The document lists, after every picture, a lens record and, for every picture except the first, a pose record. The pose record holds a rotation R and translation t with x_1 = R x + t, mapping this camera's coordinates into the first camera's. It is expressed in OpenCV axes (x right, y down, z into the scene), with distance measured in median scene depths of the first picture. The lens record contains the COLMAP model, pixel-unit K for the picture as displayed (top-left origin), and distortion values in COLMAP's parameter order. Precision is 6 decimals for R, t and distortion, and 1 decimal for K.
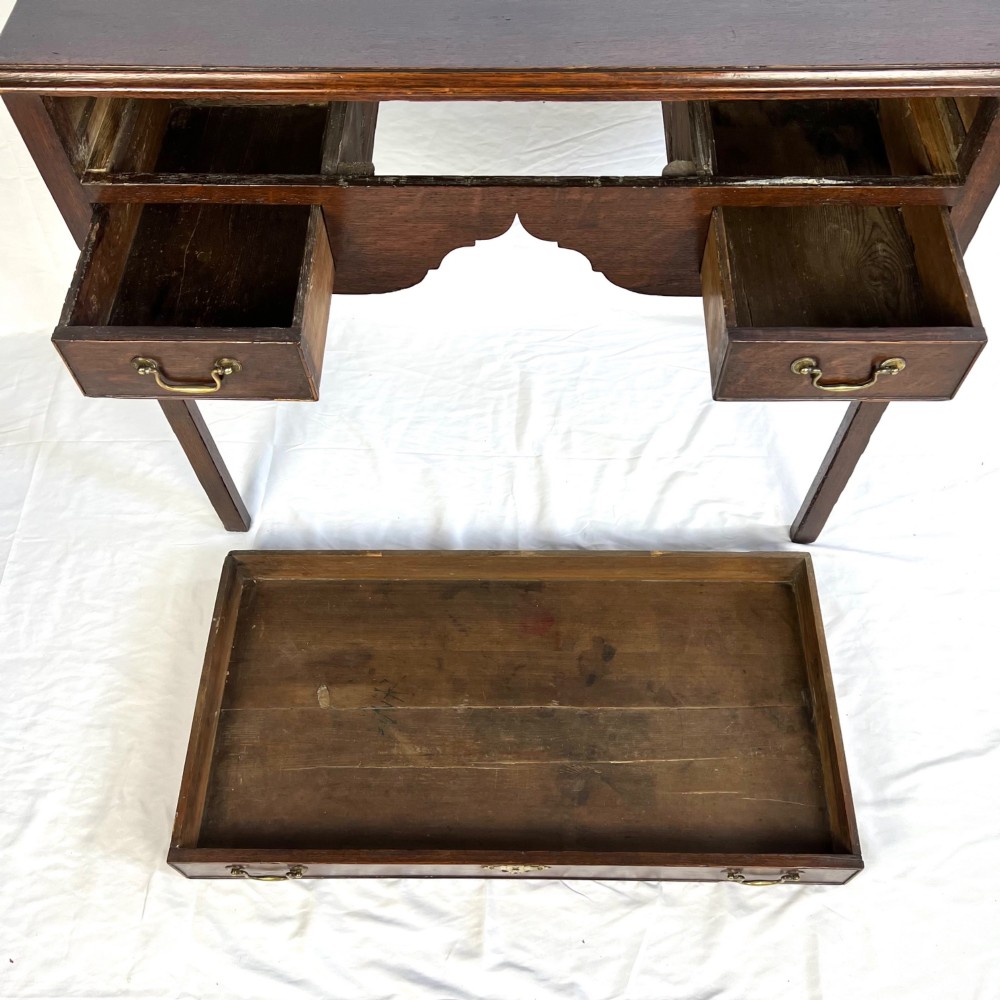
lens RADIAL K [[959.0, 0, 504.8], [0, 959.0, 502.7], [0, 0, 1]] dist [-0.002002, -0.018786]
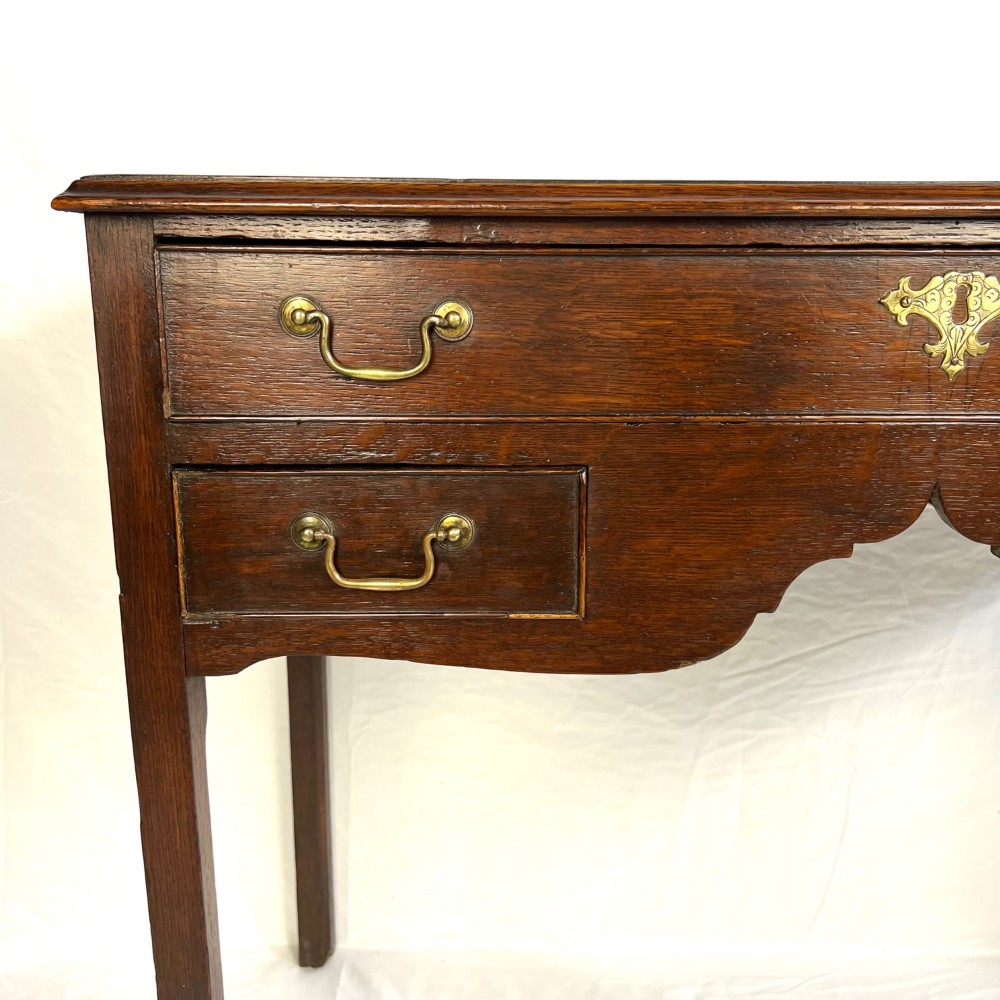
lens RADIAL K [[1010.5, 0, 499.0], [0, 1010.5, 504.3], [0, 0, 1]] dist [0.009019, -0.025540]
pose [[0.999904, 0.013822, -0.000313, -0.157669], [-0.010024, 0.709159, -0.704978, 0.085603], [-0.009522, 0.704913, 0.709229, 0.379065]]
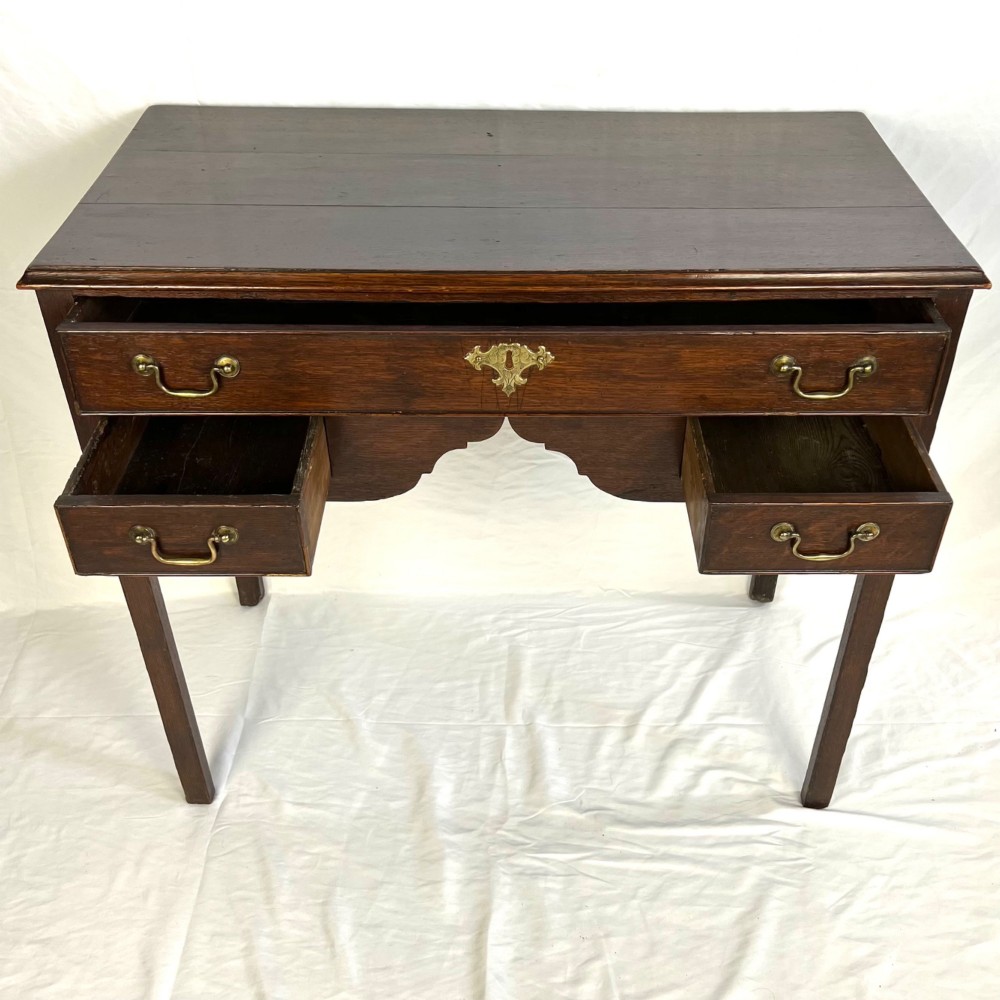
lens RADIAL K [[1036.5, 0, 524.2], [0, 1036.5, 521.6], [0, 0, 1]] dist [0.006822, -0.045518]
pose [[0.999442, -0.002144, 0.033330, -0.003050], [0.012621, 0.948181, -0.317480, 0.090676], [-0.030923, 0.317723, 0.947679, -0.028384]]
